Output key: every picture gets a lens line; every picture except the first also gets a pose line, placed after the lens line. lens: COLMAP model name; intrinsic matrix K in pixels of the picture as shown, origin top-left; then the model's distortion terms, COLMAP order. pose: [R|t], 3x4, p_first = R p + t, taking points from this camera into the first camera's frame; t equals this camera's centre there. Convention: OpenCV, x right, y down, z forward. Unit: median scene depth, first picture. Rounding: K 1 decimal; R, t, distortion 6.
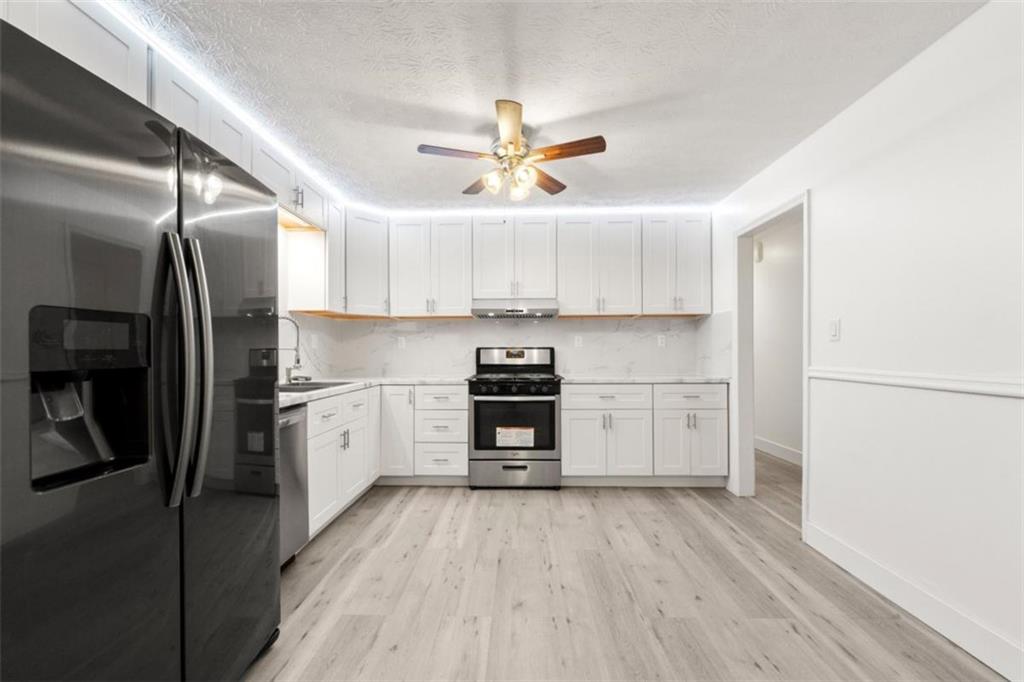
lens RADIAL K [[420.4, 0, 511.2], [0, 420.4, 347.8], [0, 0, 1]] dist [-0.001227, -0.000162]
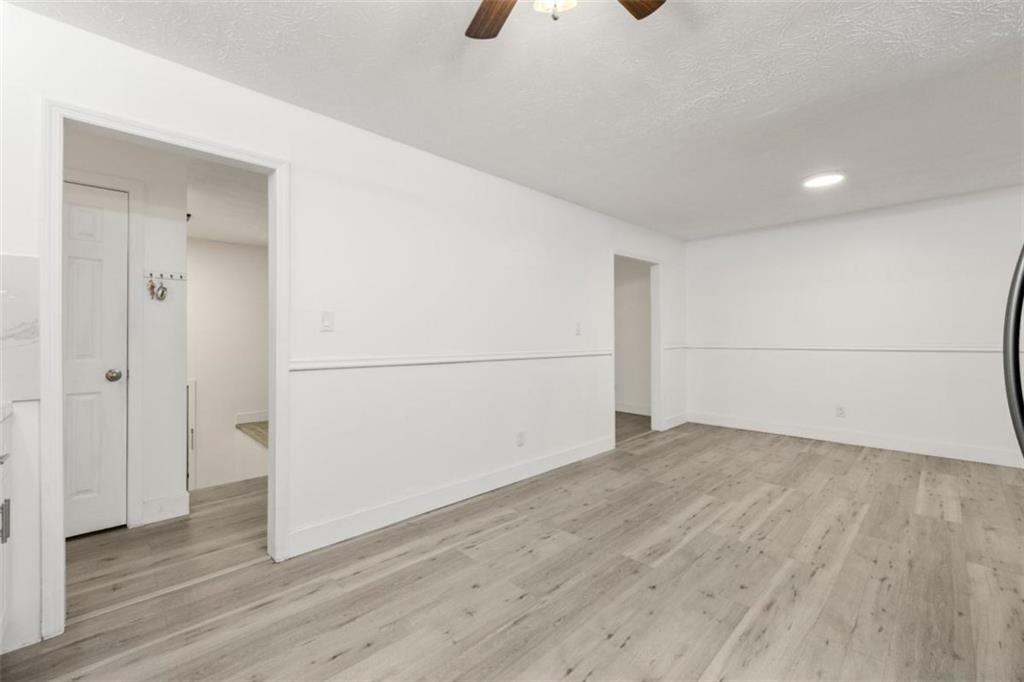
lens RADIAL K [[420.4, 0, 510.4], [0, 420.4, 337.0], [0, 0, 1]] dist [-0.001227, -0.000162]
pose [[-0.707902, 0.004666, 0.706295, -0.302510], [-0.000250, 0.999976, -0.006857, 0.002337], [-0.706311, -0.005030, -0.707884, 1.511283]]
